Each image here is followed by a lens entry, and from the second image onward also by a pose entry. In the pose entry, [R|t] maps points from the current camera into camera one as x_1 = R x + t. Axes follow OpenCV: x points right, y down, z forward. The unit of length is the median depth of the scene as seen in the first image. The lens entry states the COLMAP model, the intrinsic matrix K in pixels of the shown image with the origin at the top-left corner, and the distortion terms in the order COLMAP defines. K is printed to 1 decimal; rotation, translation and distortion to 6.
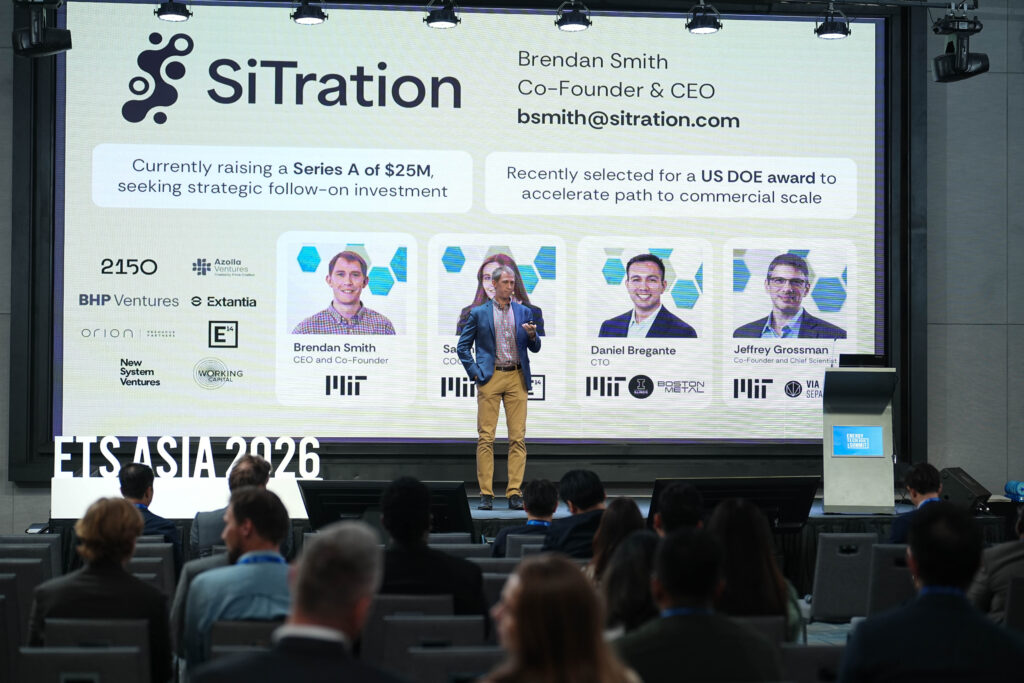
lens RADIAL K [[2382.7, 0, 512.5], [0, 2382.7, 347.5], [0, 0, 1]] dist [0.033190, 0.000000]
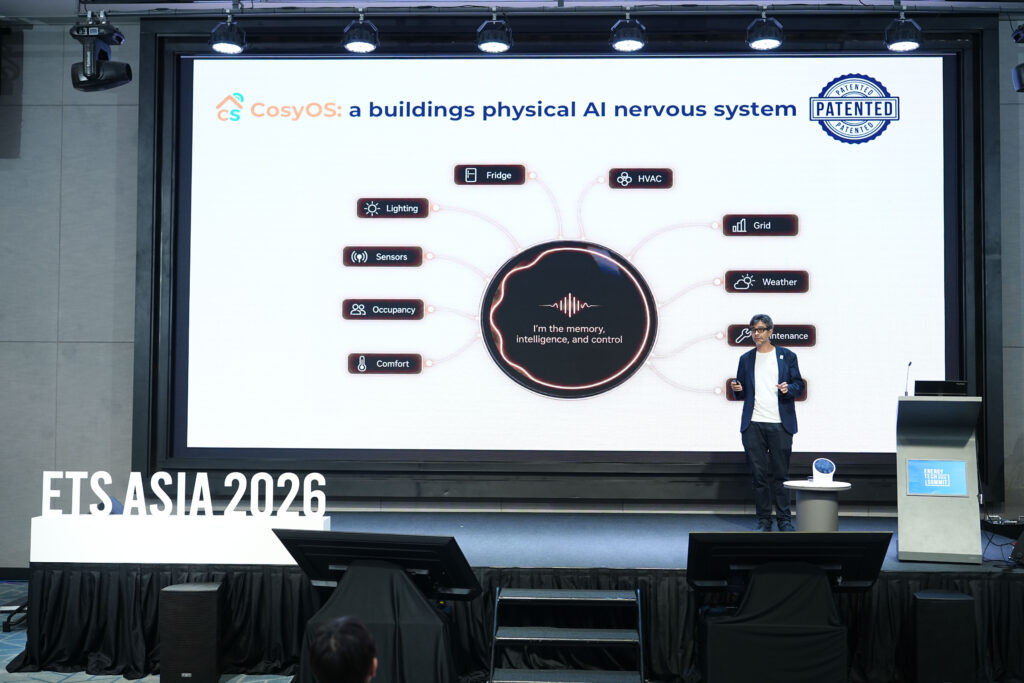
lens RADIAL K [[1258.5, 0, 506.8], [0, 1258.5, 343.0], [0, 0, 1]] dist [0.008644, 0.000000]
pose [[0.985015, -0.006125, -0.172359, 0.071482], [0.003361, 0.999861, -0.016323, -0.004466], [0.172435, 0.015499, 0.984899, 0.534981]]
